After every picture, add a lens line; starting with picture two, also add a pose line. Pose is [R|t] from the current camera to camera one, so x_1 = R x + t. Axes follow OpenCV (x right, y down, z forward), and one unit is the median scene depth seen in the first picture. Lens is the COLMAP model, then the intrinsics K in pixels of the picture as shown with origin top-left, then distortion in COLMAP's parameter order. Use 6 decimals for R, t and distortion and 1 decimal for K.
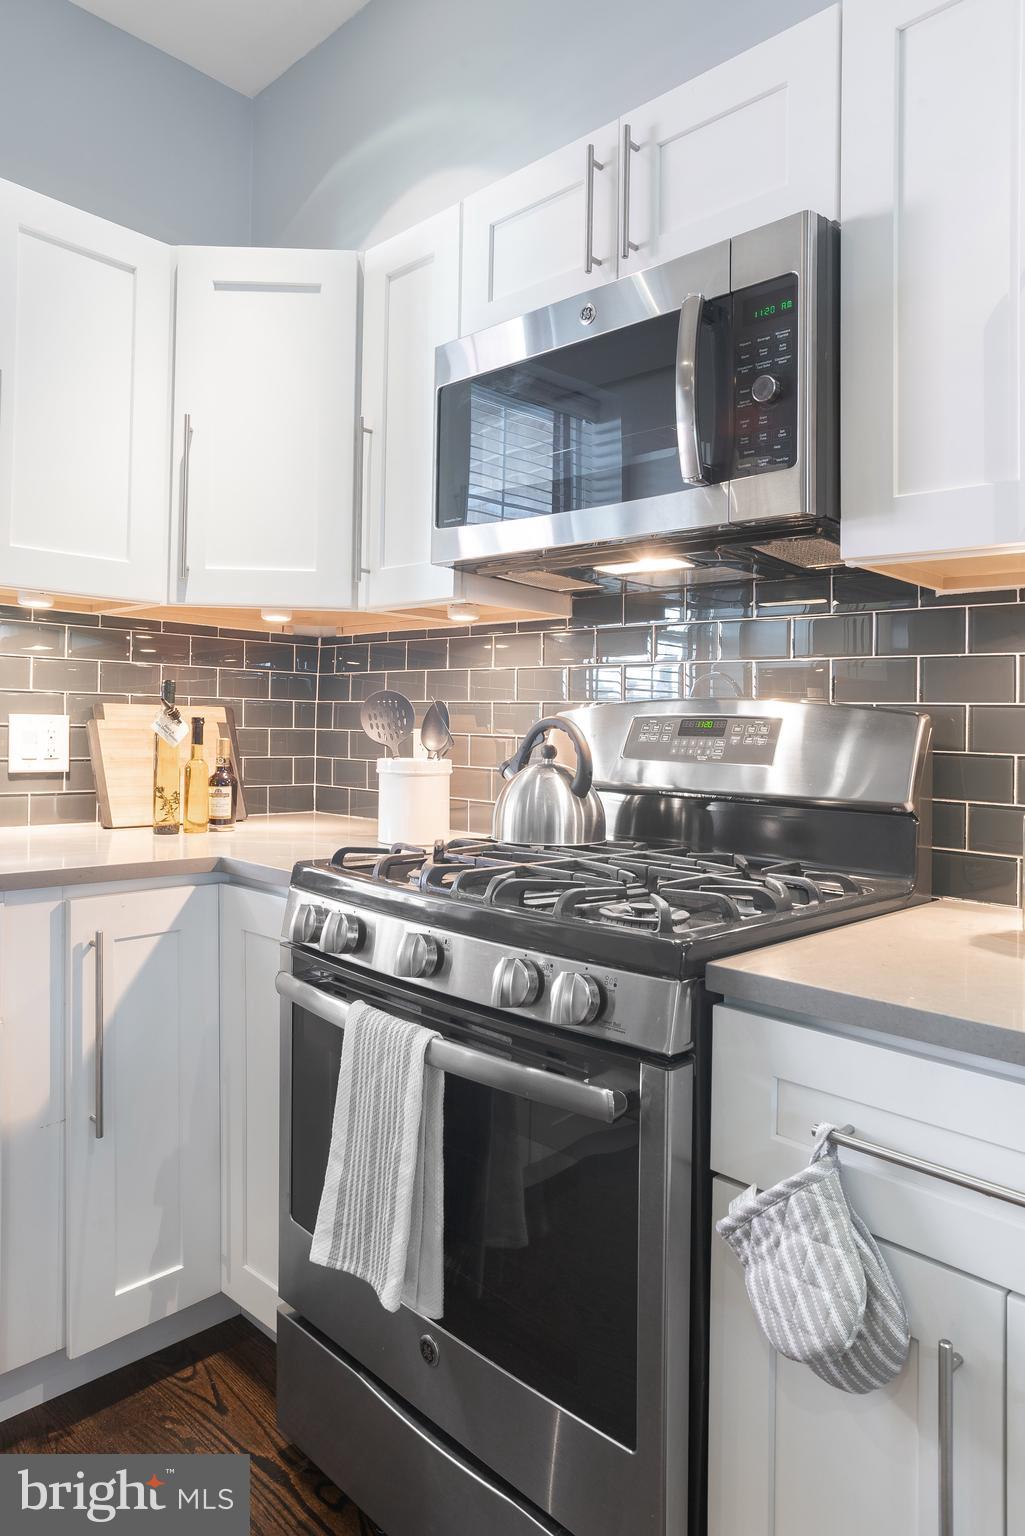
lens RADIAL K [[1041.1, 0, 422.3], [0, 1041.1, 624.4], [0, 0, 1]] dist [-0.003956, -0.000395]
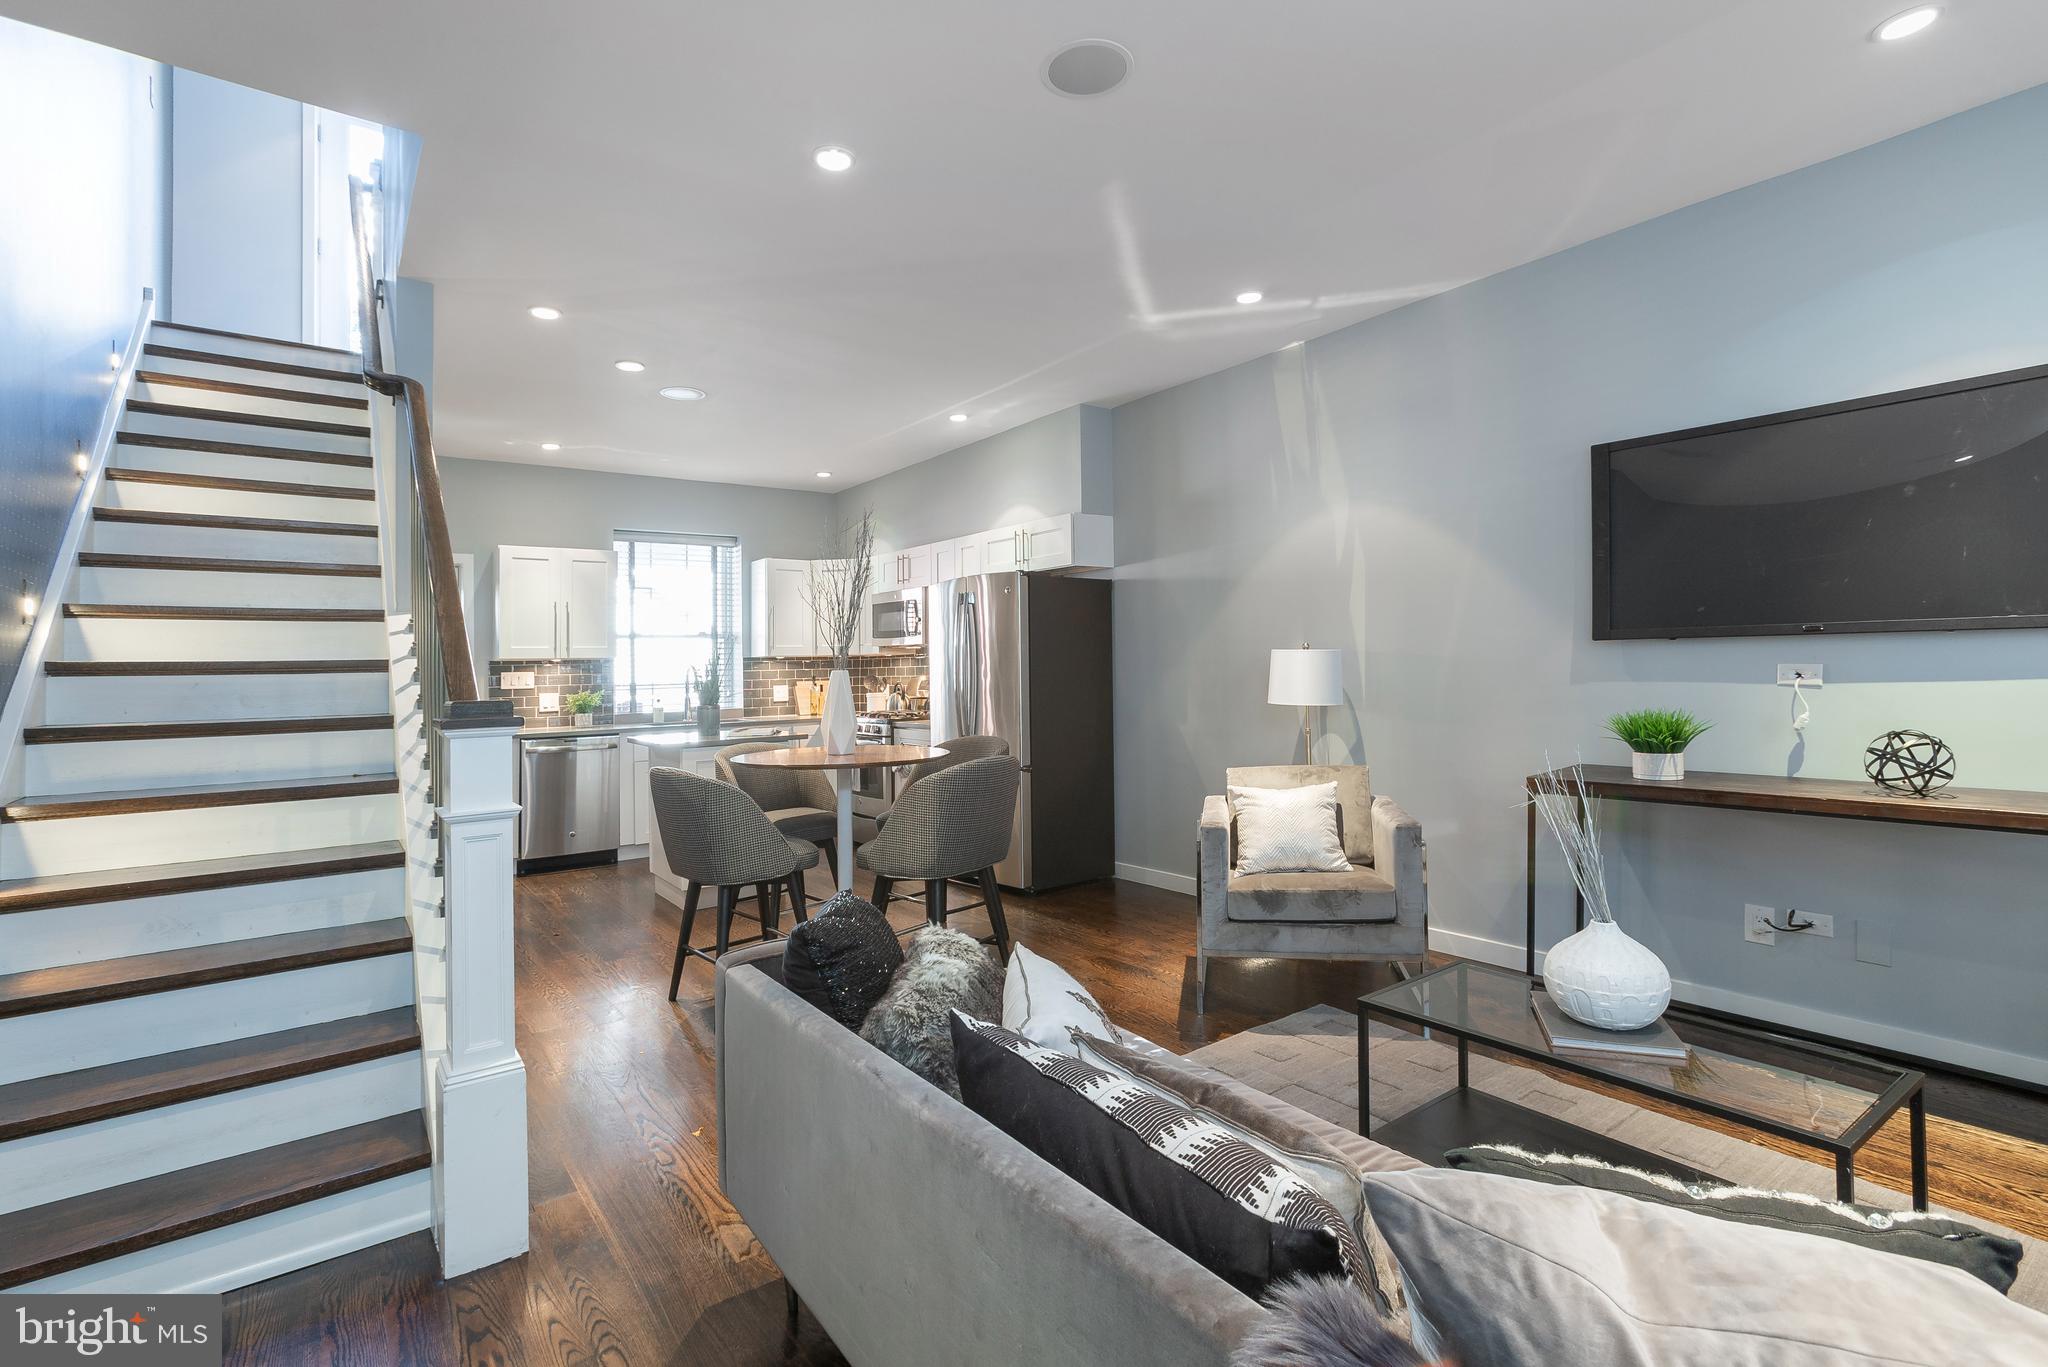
lens RADIAL K [[957.6, 0, 1019.5], [0, 957.6, 656.5], [0, 0, 1]] dist [-0.002297, 0.000061]
pose [[0.997516, -0.040781, -0.057440, 0.831374], [0.045236, 0.995885, 0.078523, -0.296549], [0.054001, -0.080927, 0.995256, -2.841901]]
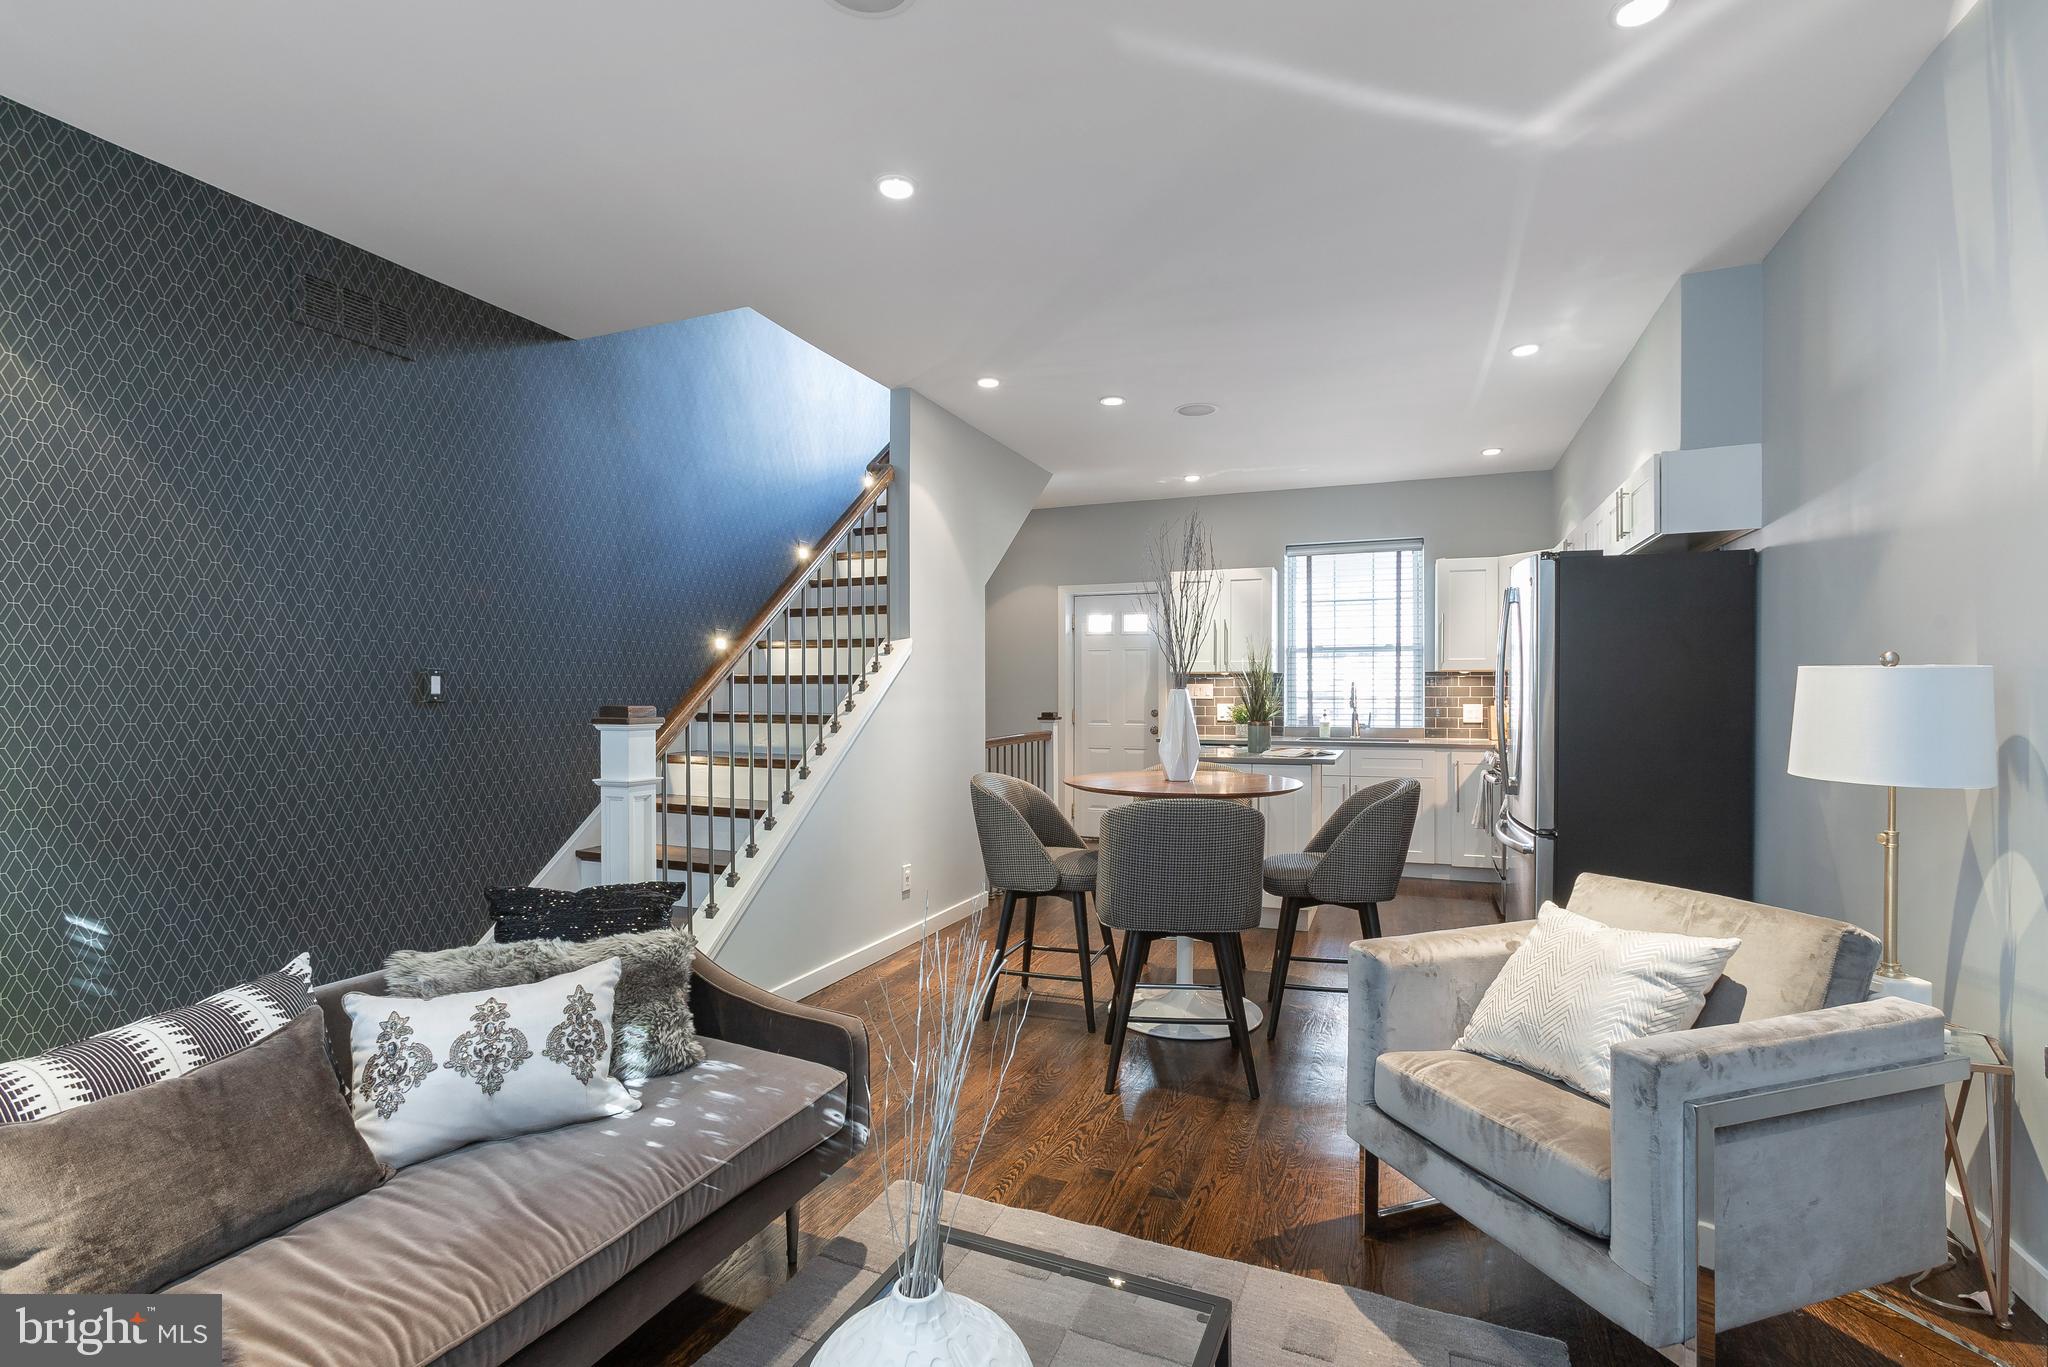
lens RADIAL K [[930.1, 0, 1022.7], [0, 930.1, 701.7], [0, 0, 1]] dist [-0.000675, 0.000217]
pose [[0.466573, -0.005719, -0.884464, 1.887953], [0.088771, 0.995233, 0.040394, -0.191479], [0.880017, -0.097362, 0.464856, -1.873791]]
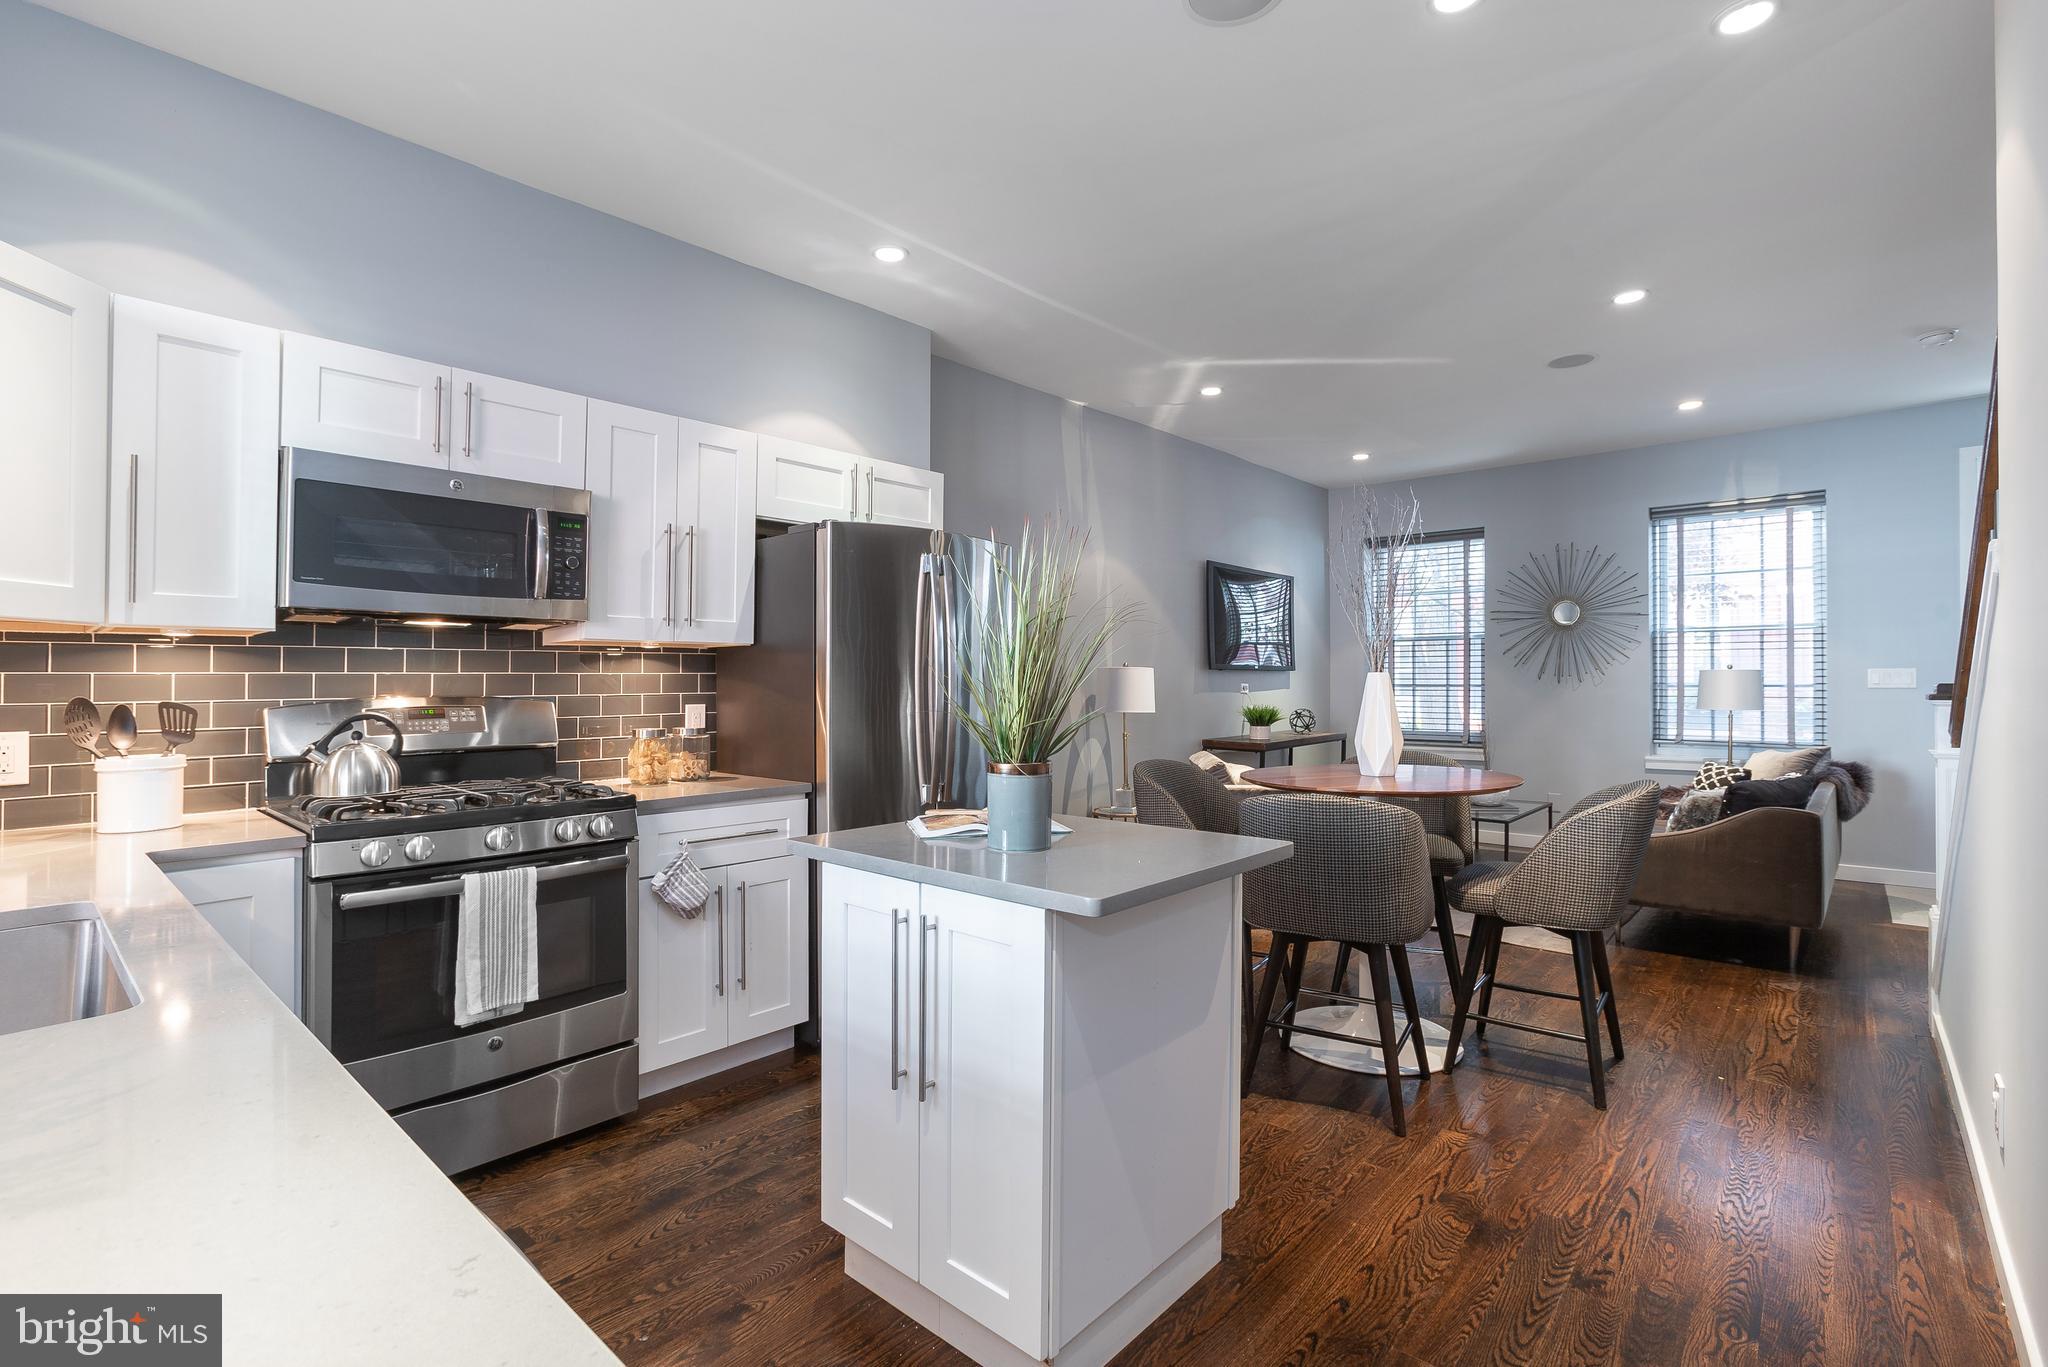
lens RADIAL K [[931.2, 0, 1024.0], [0, 931.2, 683.5], [0, 0, 1]] dist [-0.040363, 0.000296]
pose [[-0.133458, -0.022229, 0.990805, -1.323483], [-0.086883, 0.996162, 0.010647, -0.052628], [-0.987239, -0.084663, -0.134877, 0.212649]]
